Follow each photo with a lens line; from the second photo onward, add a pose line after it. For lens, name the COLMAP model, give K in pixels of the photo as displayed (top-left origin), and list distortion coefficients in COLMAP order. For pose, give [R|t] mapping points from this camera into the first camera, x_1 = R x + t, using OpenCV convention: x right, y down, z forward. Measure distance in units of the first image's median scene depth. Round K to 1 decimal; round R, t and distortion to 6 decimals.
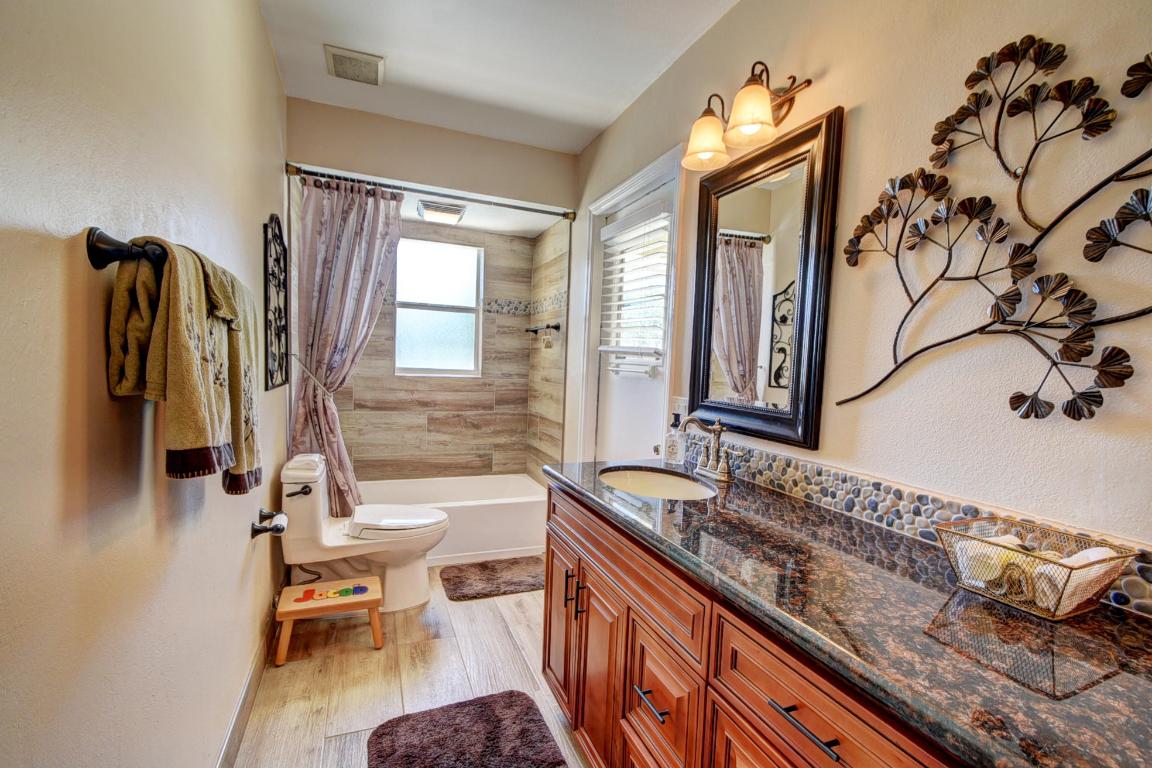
lens RADIAL K [[505.8, 0, 574.8], [0, 505.8, 404.2], [0, 0, 1]] dist [0.008475, -0.013986]
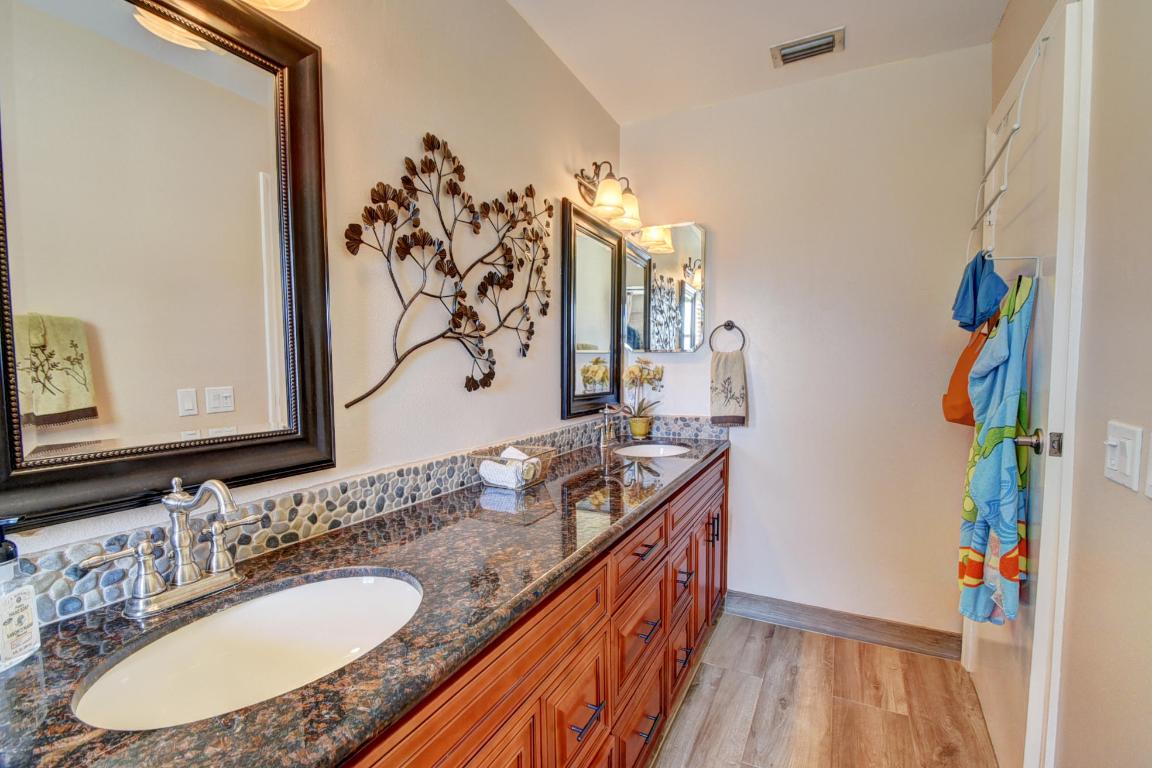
lens RADIAL K [[505.8, 0, 574.8], [0, 505.8, 404.2], [0, 0, 1]] dist [0.008475, -0.013986]
pose [[-0.650613, -0.092407, 0.753767, -0.461103], [0.048408, 0.985504, 0.162600, -0.145425], [-0.757865, 0.142278, -0.636708, 1.424041]]
